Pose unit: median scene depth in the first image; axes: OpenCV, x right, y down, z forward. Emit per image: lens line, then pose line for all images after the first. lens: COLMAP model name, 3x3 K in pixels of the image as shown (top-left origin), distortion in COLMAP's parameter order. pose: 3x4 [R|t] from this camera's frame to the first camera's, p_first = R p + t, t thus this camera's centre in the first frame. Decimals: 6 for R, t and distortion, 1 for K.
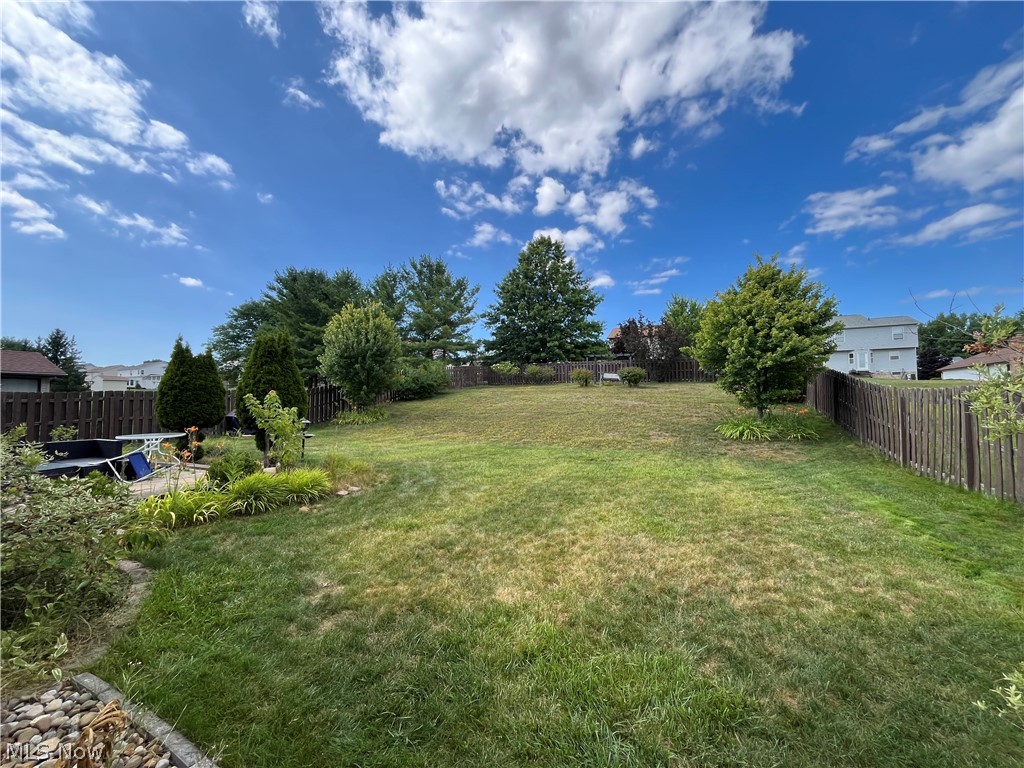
lens RADIAL K [[416.4, 0, 513.8], [0, 416.4, 384.8], [0, 0, 1]] dist [-0.000625, -0.000121]
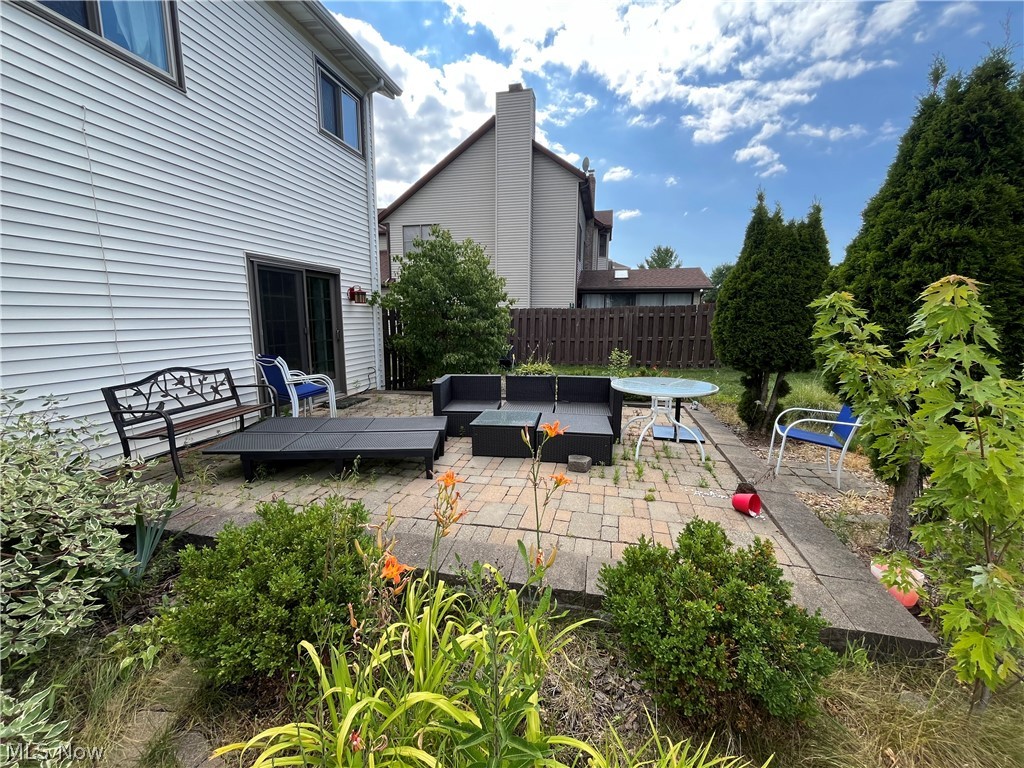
lens RADIAL K [[416.4, 0, 513.9], [0, 416.4, 381.9], [0, 0, 1]] dist [-0.000625, -0.000121]
pose [[0.188606, 0.169958, -0.967234, -0.338712], [0.019999, 0.984042, 0.176812, 0.018382], [0.981849, -0.052692, 0.182197, 0.617134]]
